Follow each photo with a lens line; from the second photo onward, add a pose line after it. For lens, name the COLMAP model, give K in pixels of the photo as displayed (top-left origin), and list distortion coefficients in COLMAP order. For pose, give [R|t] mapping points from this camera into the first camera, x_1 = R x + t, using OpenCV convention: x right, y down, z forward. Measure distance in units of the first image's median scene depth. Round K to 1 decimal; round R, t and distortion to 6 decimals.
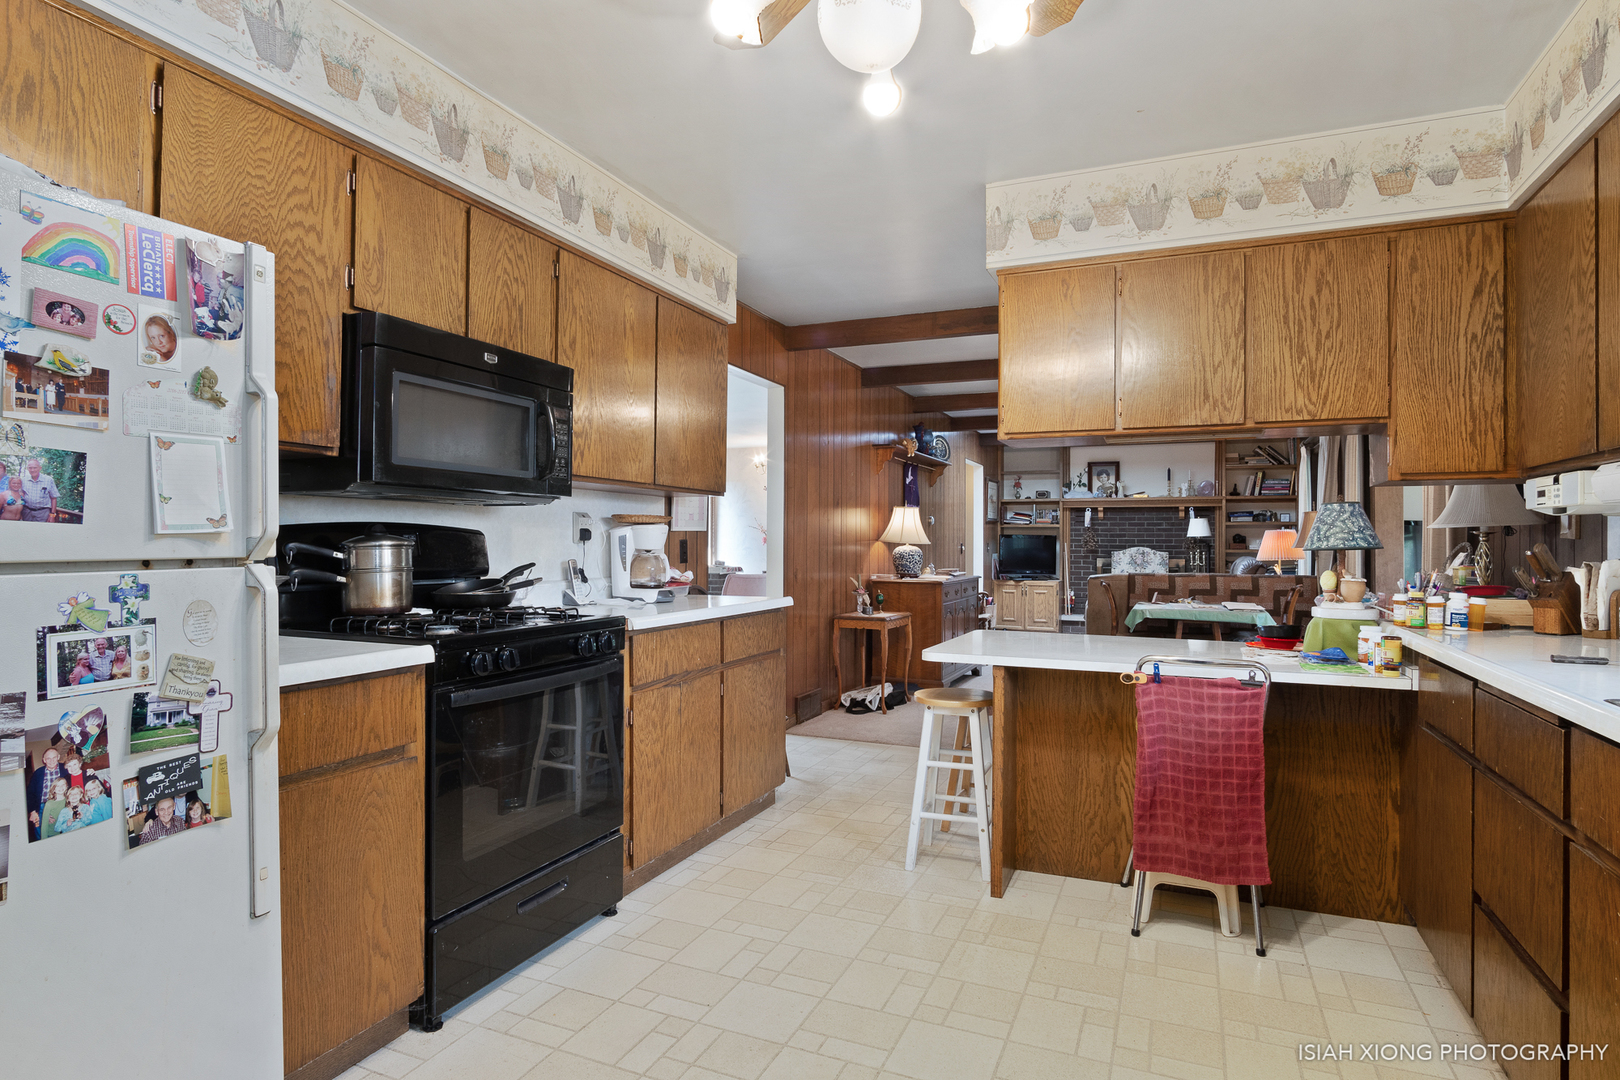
lens RADIAL K [[886.7, 0, 780.1], [0, 886.7, 535.7], [0, 0, 1]] dist [-0.022622, 0.005342]
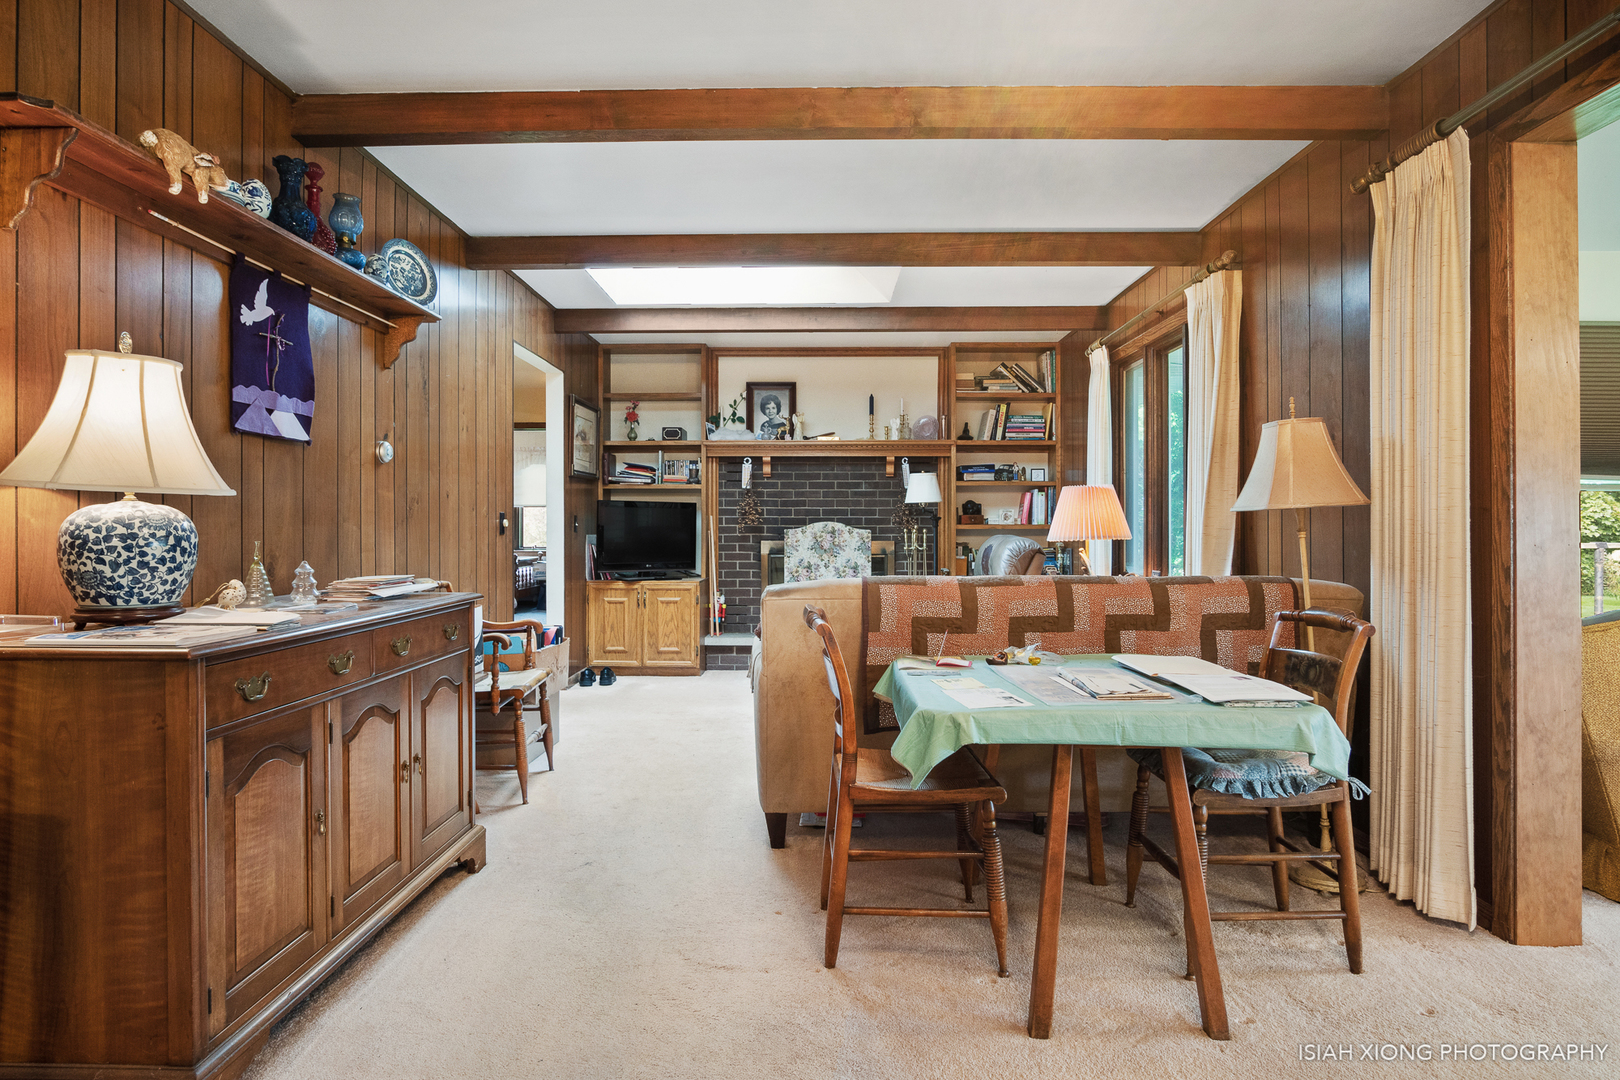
lens RADIAL K [[886.7, 0, 809.0], [0, 886.7, 532.5], [0, 0, 1]] dist [-0.022622, 0.005342]
pose [[0.914914, -0.005768, 0.403609, 0.146527], [-0.001073, 0.999860, 0.016722, 0.009887], [-0.403648, -0.015732, 0.914779, 0.440702]]
